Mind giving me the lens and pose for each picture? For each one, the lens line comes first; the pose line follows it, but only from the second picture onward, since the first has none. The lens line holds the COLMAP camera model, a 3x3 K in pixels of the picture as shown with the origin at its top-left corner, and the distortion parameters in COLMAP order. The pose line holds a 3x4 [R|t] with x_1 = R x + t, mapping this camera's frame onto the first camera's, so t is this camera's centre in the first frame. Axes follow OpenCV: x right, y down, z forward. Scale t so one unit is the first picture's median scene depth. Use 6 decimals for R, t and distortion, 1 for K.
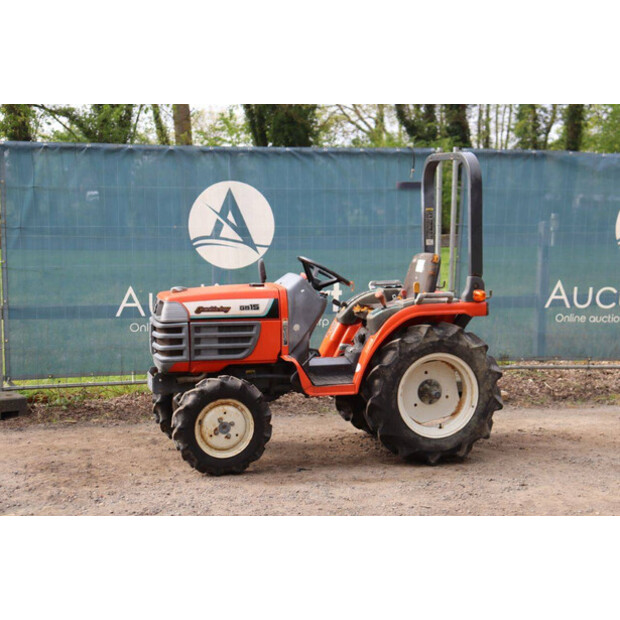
lens RADIAL K [[1050.0, 0, 307.5], [0, 1050.0, 312.5], [0, 0, 1]] dist [0.170134, 0.000000]
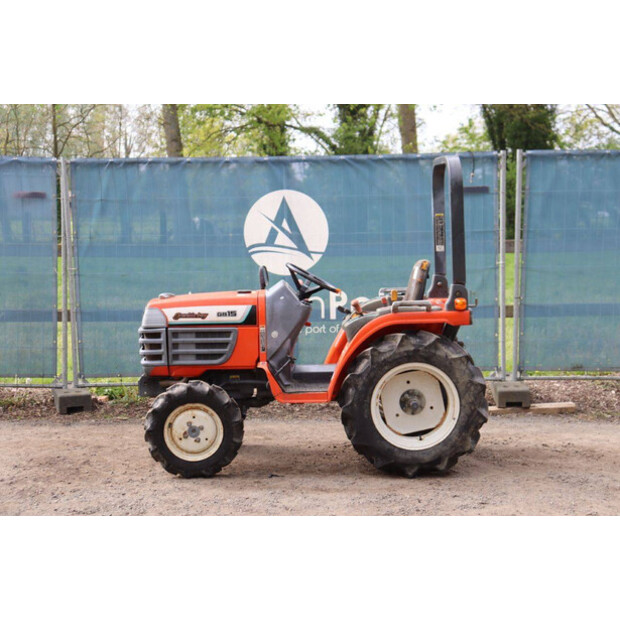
lens RADIAL K [[996.3, 0, 311.6], [0, 996.3, 312.1], [0, 0, 1]] dist [0.154866, 0.000000]
pose [[0.968398, 0.008869, -0.249253, 0.264839], [-0.009232, 0.999957, -0.000285, -0.007191], [0.249240, 0.002577, 0.968438, 0.083536]]
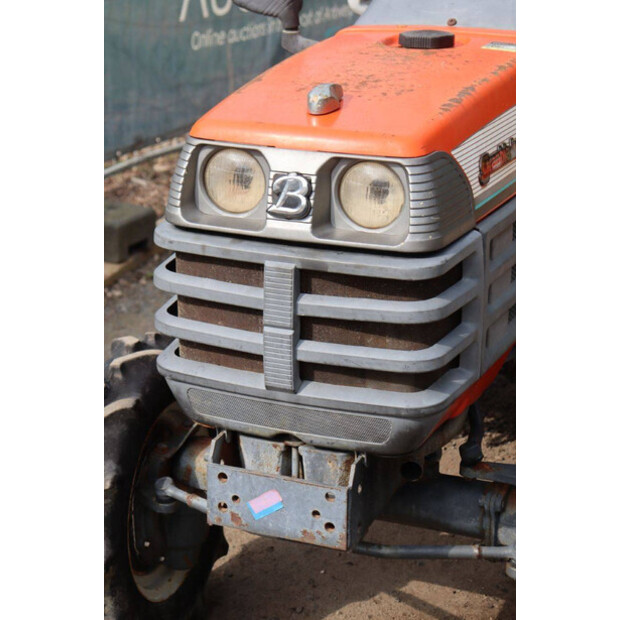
lens RADIAL K [[1425.5, 0, 307.9], [0, 1425.5, 310.0], [0, 0, 1]] dist [0.404977, 0.000000]
pose [[0.608714, -0.248938, 0.753324, -0.379252], [0.082873, 0.964256, 0.251678, -0.057009], [-0.789049, -0.090770, 0.607587, 0.817136]]
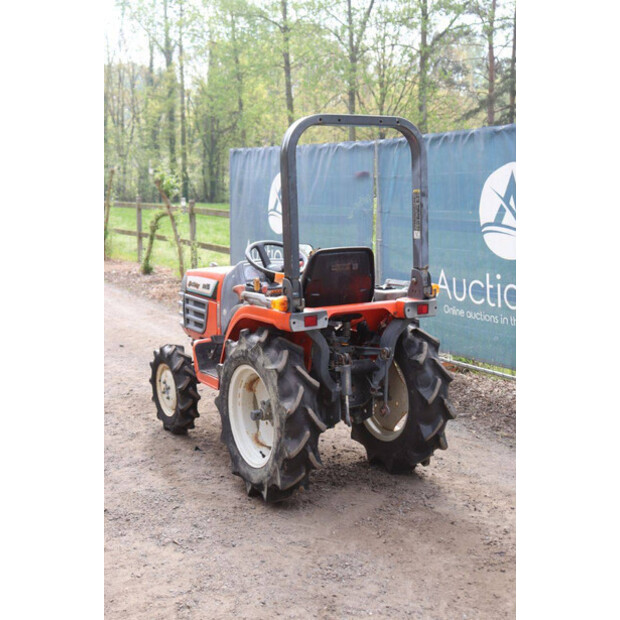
lens RADIAL K [[789.1, 0, 316.9], [0, 789.1, 304.6], [0, 0, 1]] dist [0.023046, 0.000000]
pose [[0.265550, 0.123257, -0.956186, 0.736157], [-0.089984, 0.990633, 0.102708, -0.078640], [0.959889, 0.058767, 0.274154, 0.888283]]
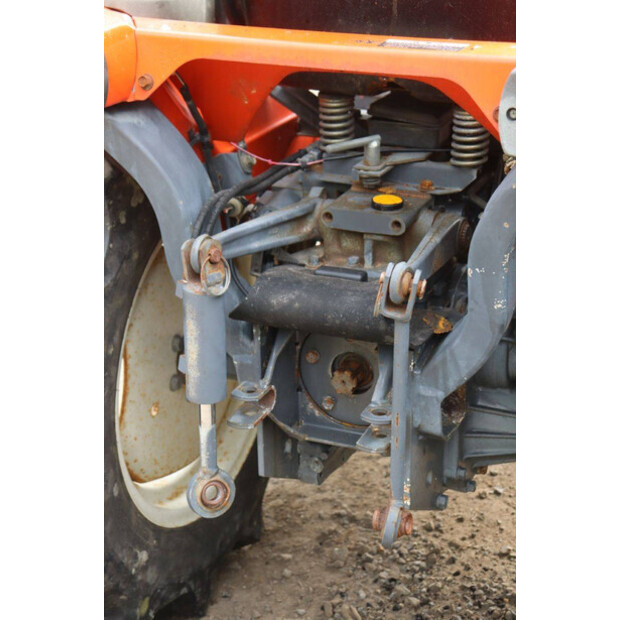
lens RADIAL K [[1231.5, 0, 304.6], [0, 1231.5, 309.5], [0, 0, 1]] dist [0.291472, 0.000000]
pose [[-0.637270, 0.315527, -0.703086, 0.325124], [-0.066077, 0.886608, 0.457778, -0.074669], [0.767803, 0.338186, -0.544159, 1.214662]]
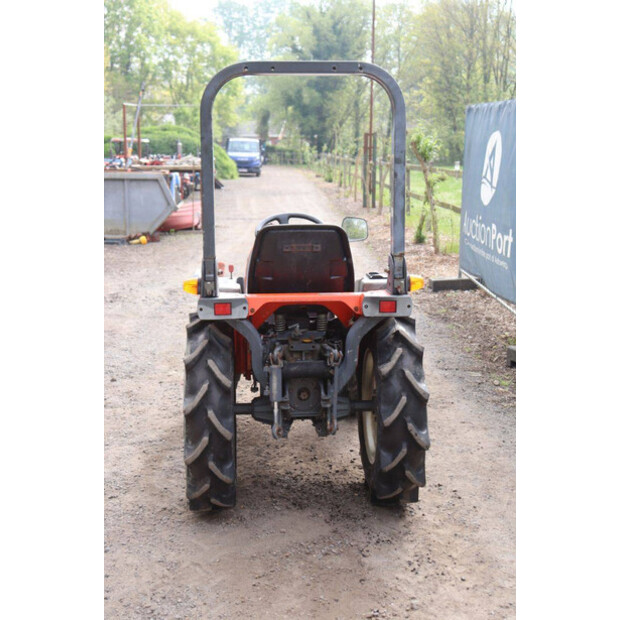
lens RADIAL K [[816.8, 0, 296.9], [0, 816.8, 306.5], [0, 0, 1]] dist [0.057358, 0.000000]
pose [[-0.208710, 0.165958, -0.963794, 0.664585], [-0.099663, 0.976757, 0.189773, -0.109548], [0.972886, 0.135662, -0.187319, 1.180418]]
